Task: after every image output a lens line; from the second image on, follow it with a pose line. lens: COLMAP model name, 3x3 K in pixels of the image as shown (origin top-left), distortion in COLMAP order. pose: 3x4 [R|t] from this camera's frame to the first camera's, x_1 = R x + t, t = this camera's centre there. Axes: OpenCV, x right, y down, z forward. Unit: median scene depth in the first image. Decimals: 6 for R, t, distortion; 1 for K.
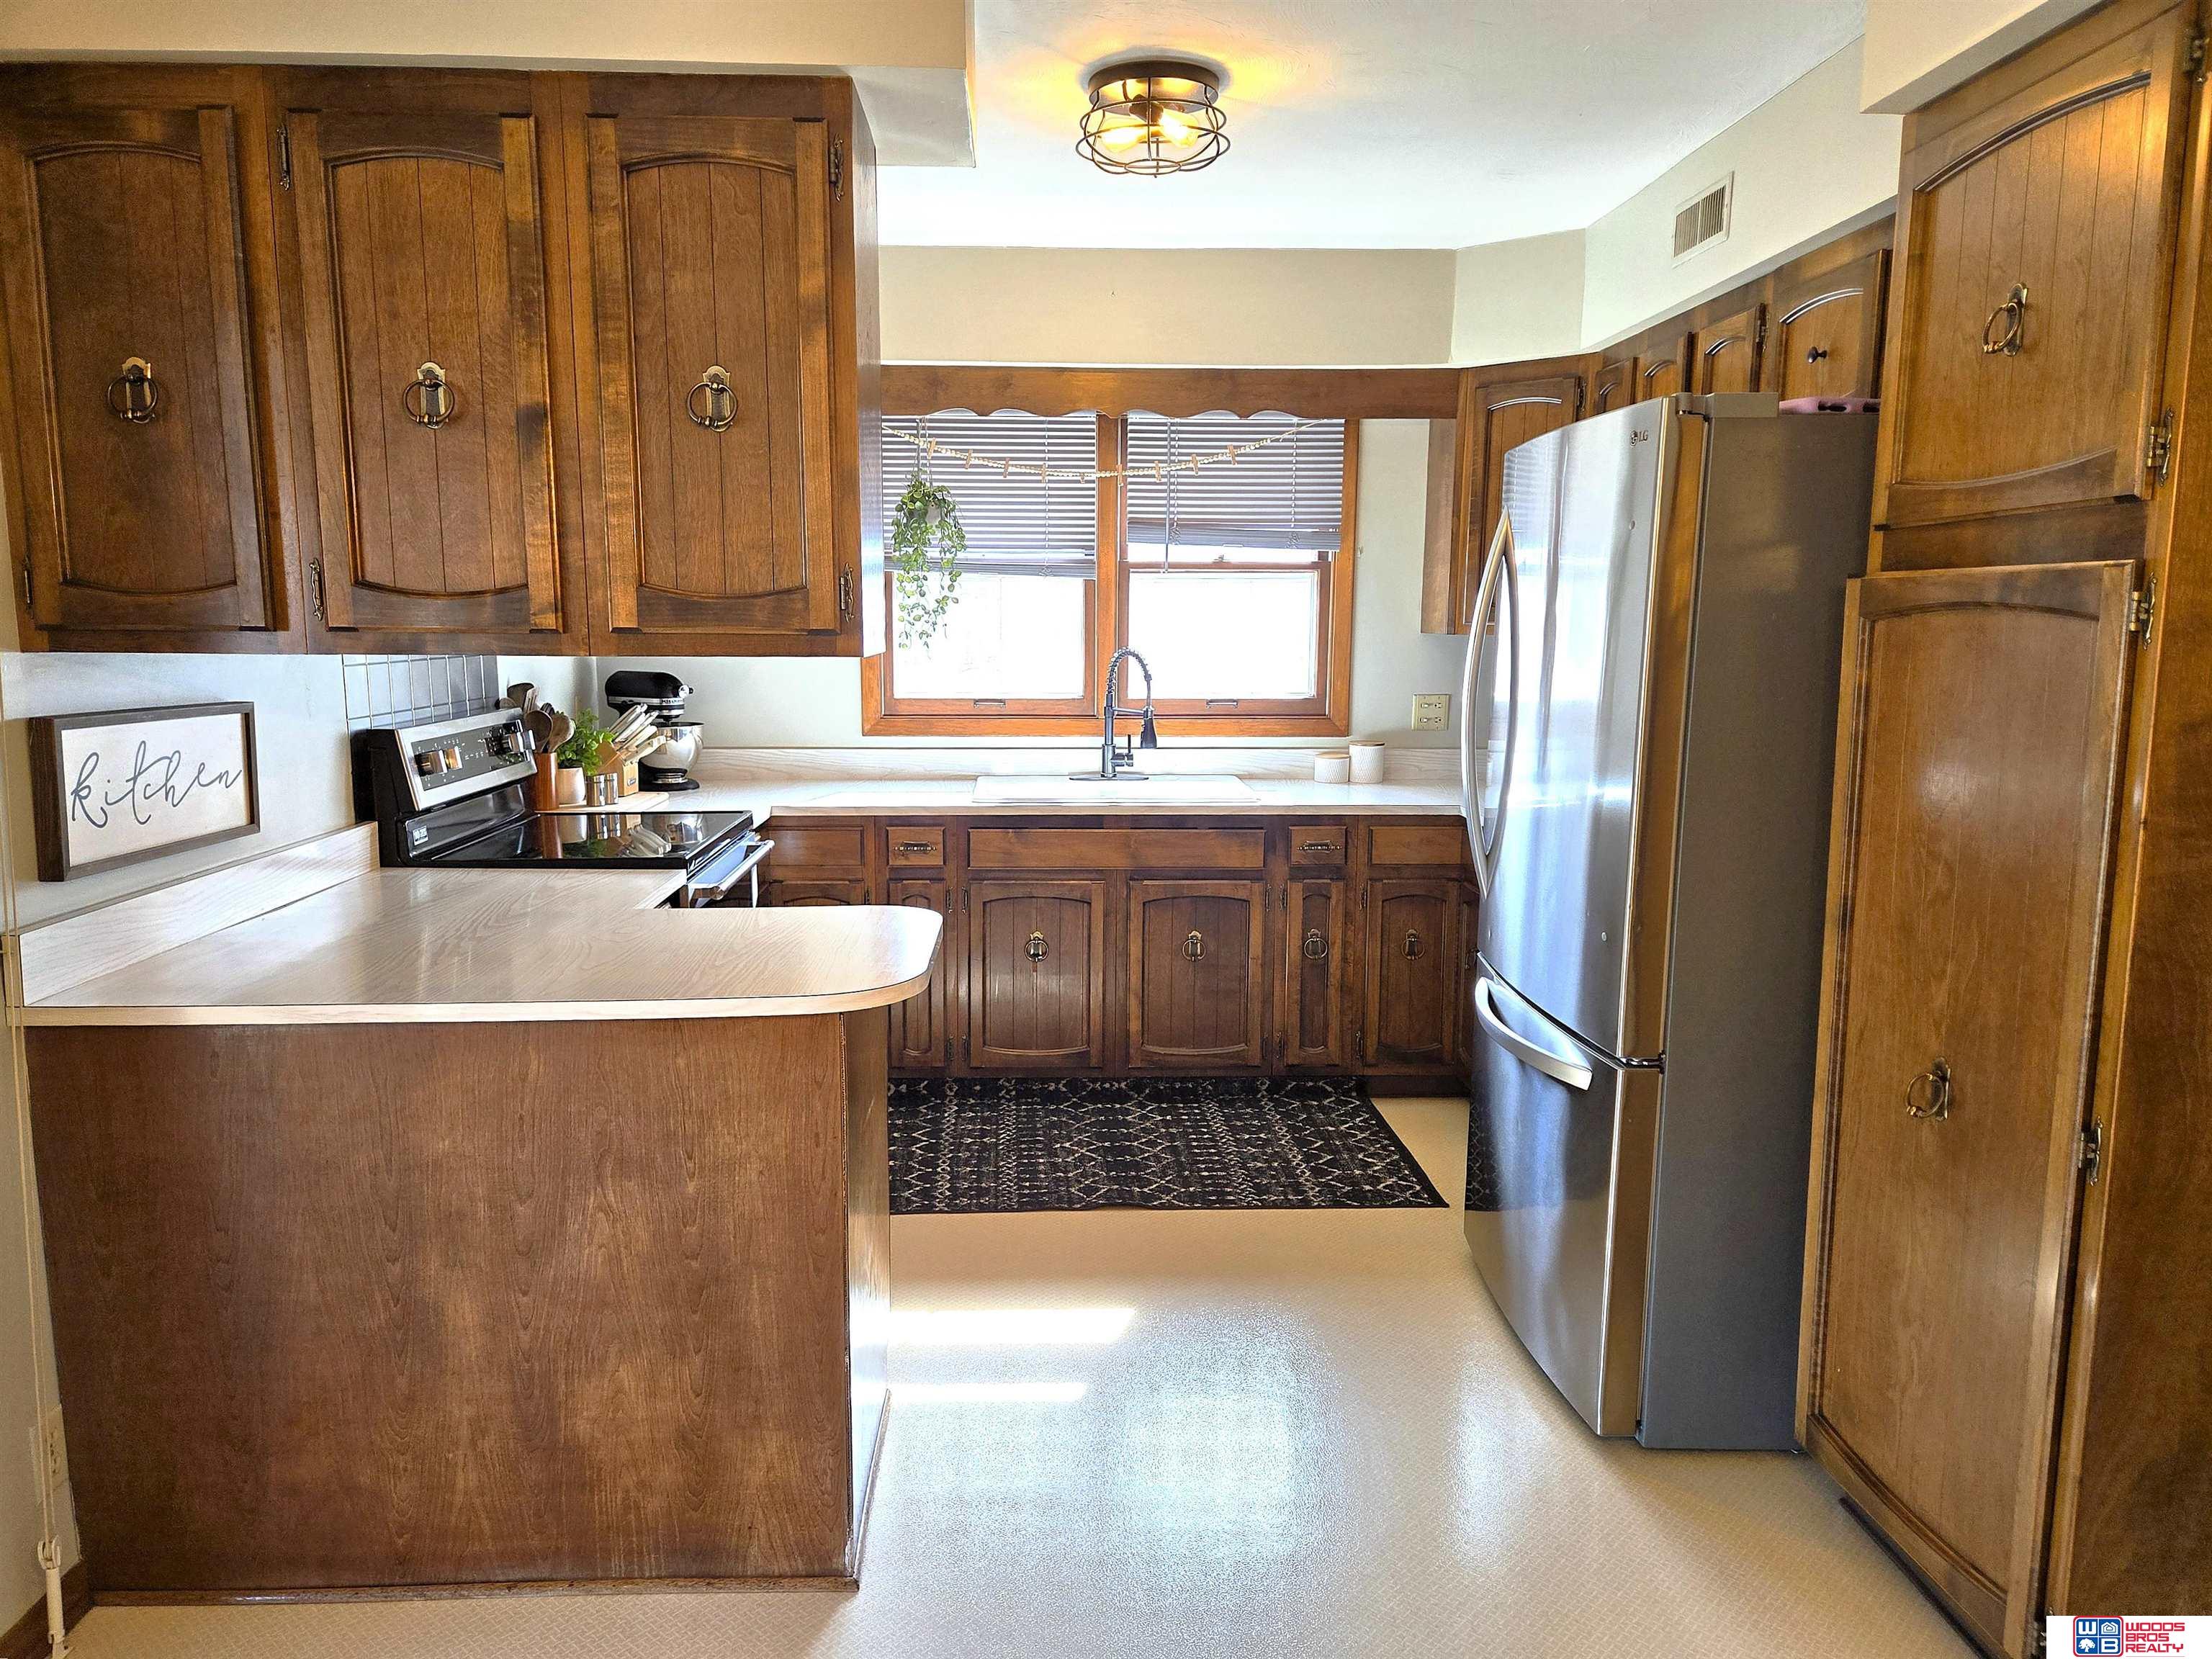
lens RADIAL K [[1509.4, 0, 1071.3], [0, 1509.4, 838.1], [0, 0, 1]] dist [0.083925, -0.063797]
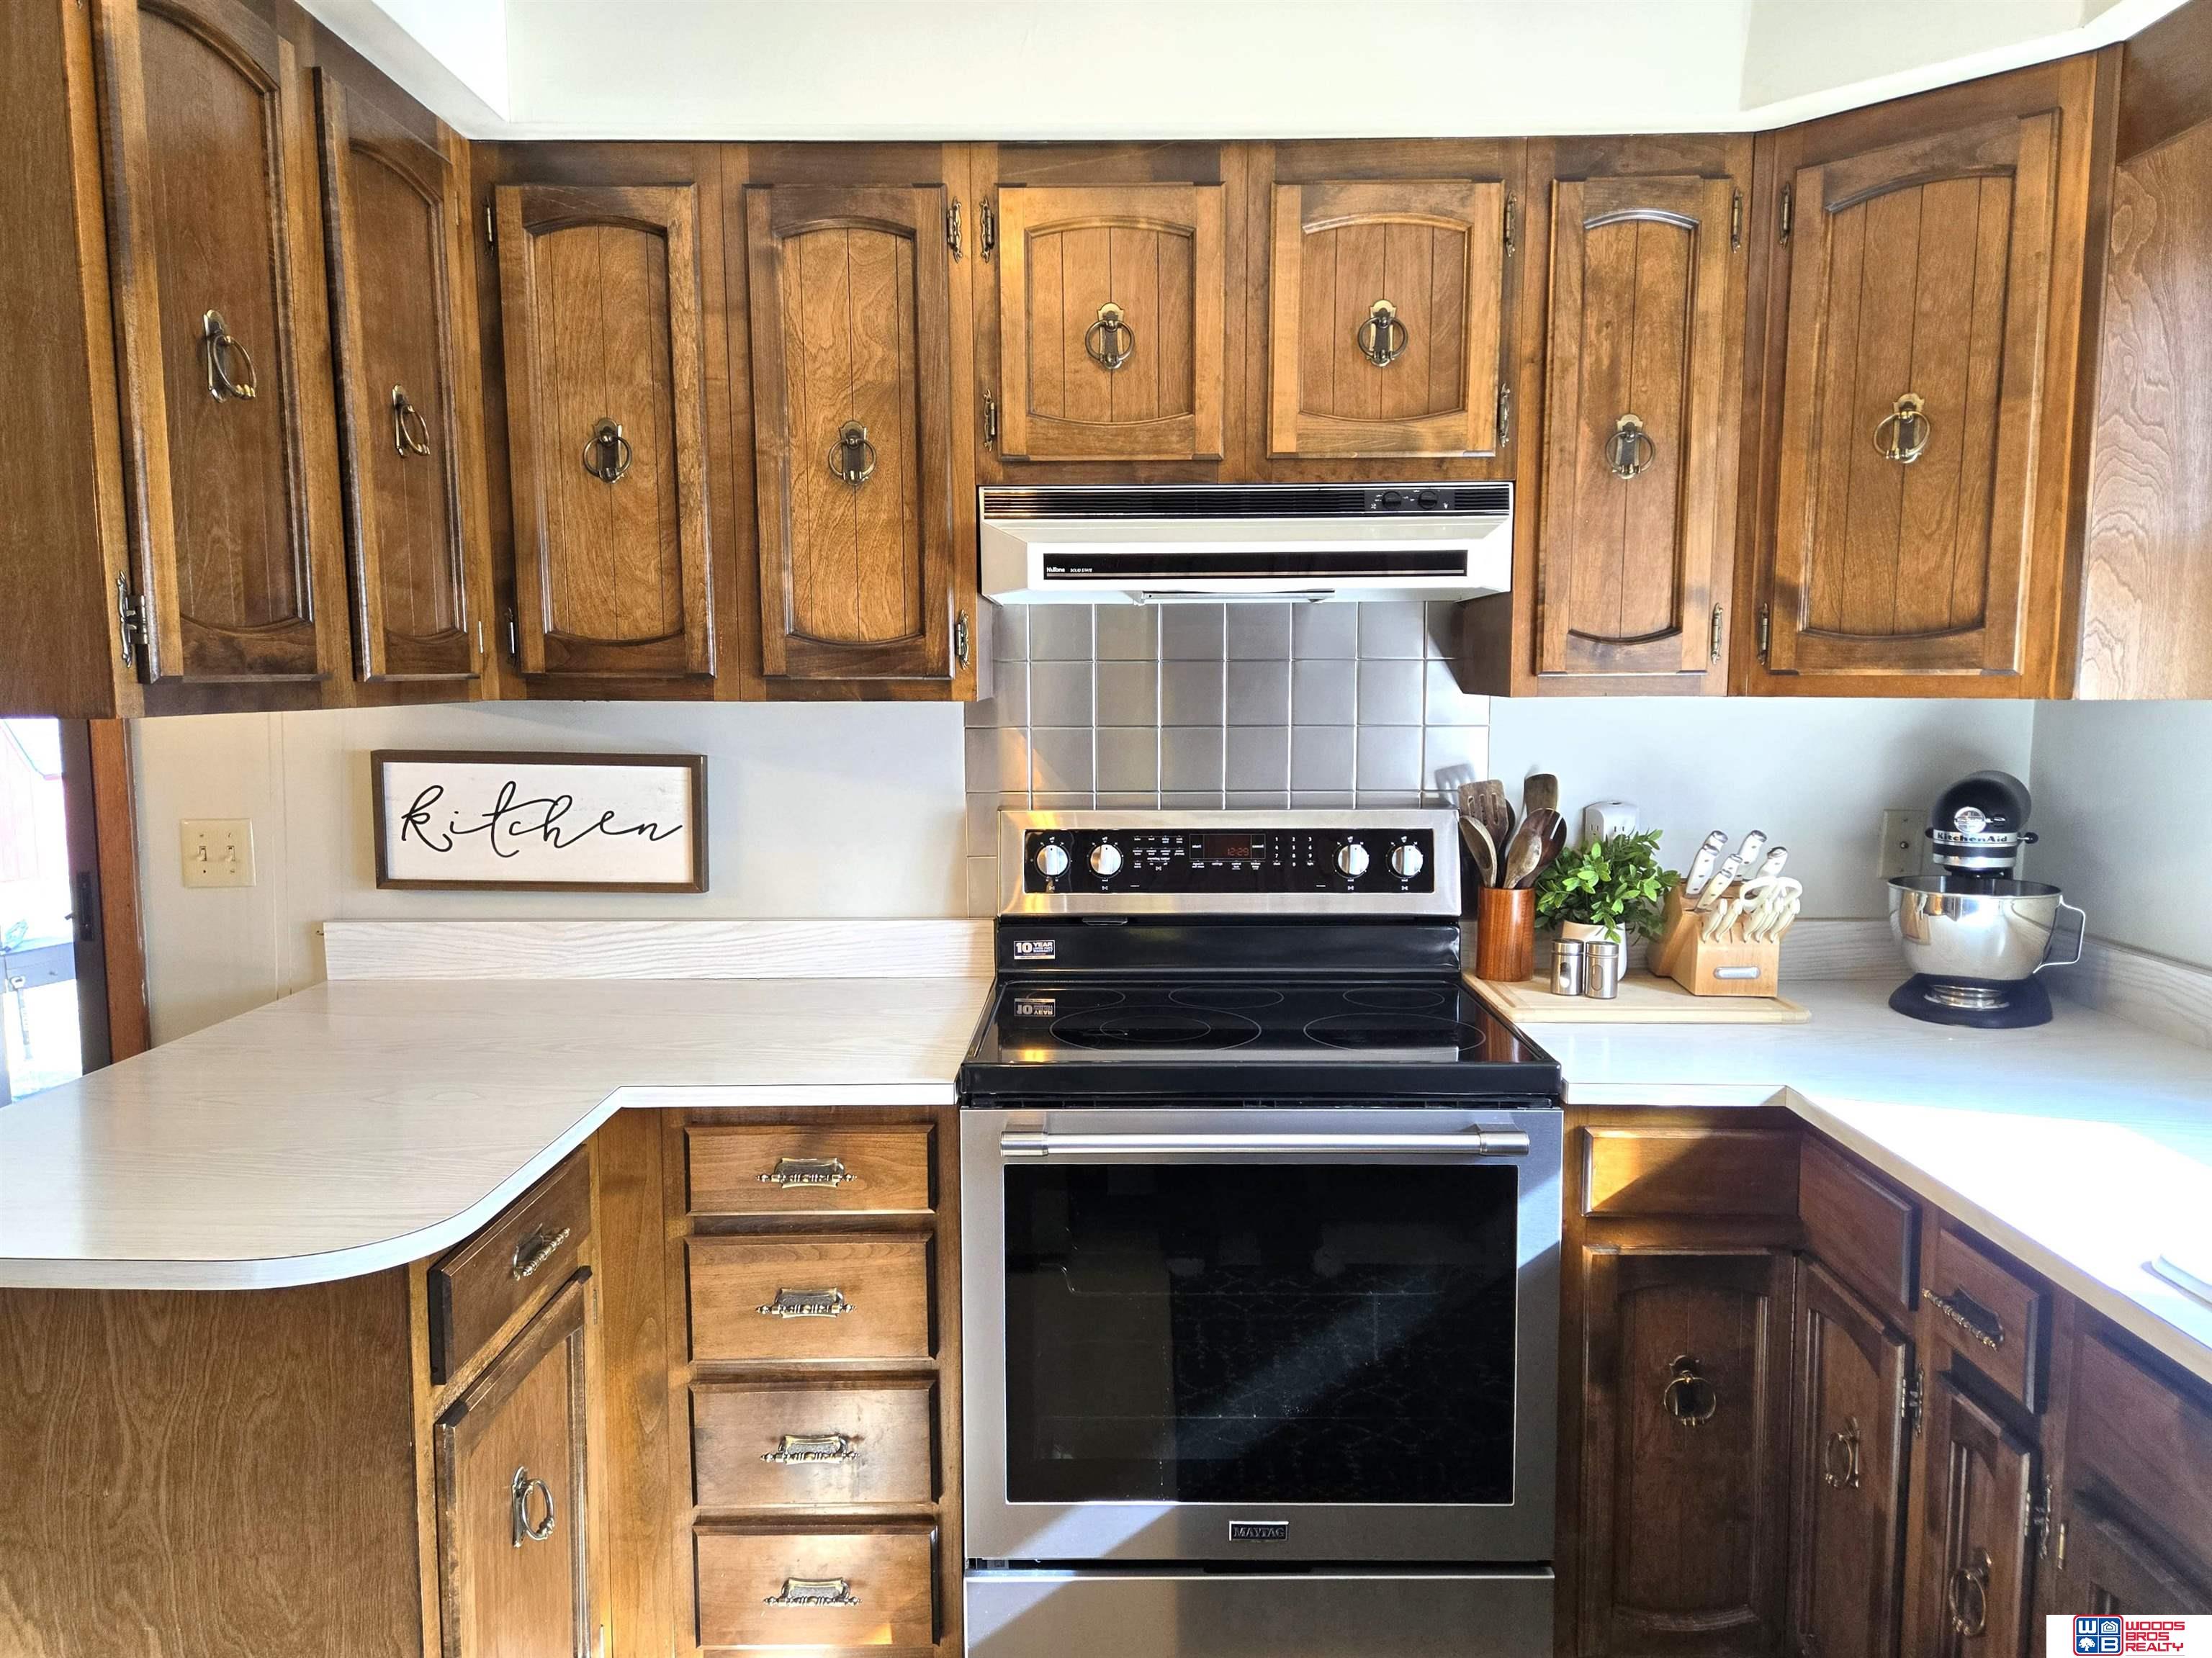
lens RADIAL K [[1509.3, 0, 1100.1], [0, 1509.3, 827.8], [0, 0, 1]] dist [0.083925, -0.063797]
pose [[-0.032705, 0.104697, -0.993966, 0.394735], [-0.145876, 0.983348, 0.108379, -0.183404], [0.988762, 0.148541, -0.016887, 1.270946]]
